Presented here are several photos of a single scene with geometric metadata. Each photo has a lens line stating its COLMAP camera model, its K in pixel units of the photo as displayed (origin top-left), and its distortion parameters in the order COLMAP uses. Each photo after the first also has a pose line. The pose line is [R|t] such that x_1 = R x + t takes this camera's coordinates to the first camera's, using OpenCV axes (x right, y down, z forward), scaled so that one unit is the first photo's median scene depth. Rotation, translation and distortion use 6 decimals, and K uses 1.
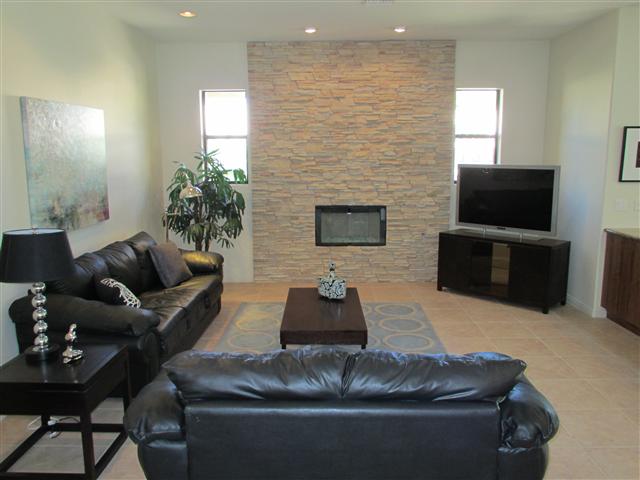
lens RADIAL K [[528.0, 0, 324.3], [0, 528.0, 239.6], [0, 0, 1]] dist [-0.024855, 0.010263]
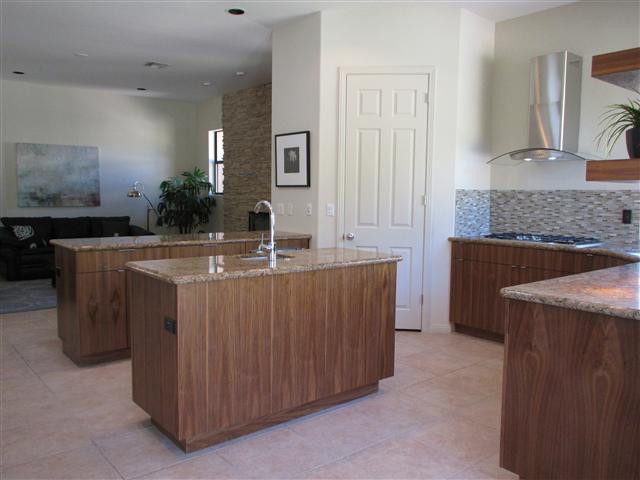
lens RADIAL K [[528.0, 0, 317.6], [0, 528.0, 239.3], [0, 0, 1]] dist [-0.024855, 0.010263]
pose [[0.637819, 0.079961, -0.766024, 1.146828], [-0.139275, 0.990173, -0.012608, -0.002462], [0.757489, 0.114730, 0.642688, 0.307884]]
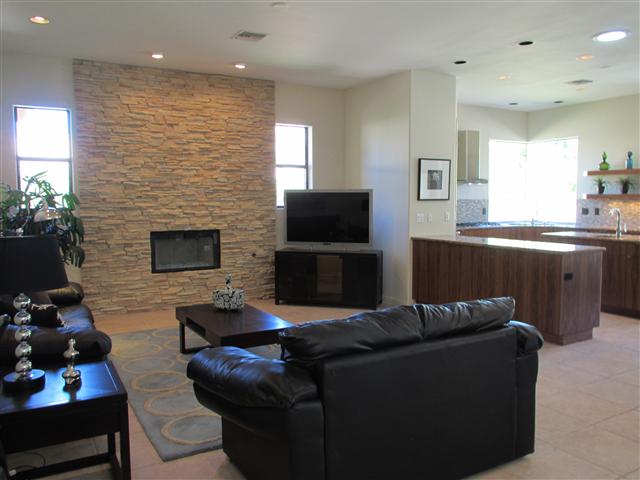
lens RADIAL K [[528.0, 0, 318.6], [0, 528.0, 241.6], [0, 0, 1]] dist [-0.024855, 0.010263]
pose [[0.859941, -0.041464, 0.508707, -0.255598], [0.082725, 0.994839, -0.058753, 0.038164], [-0.503645, 0.092607, 0.858933, 0.008252]]
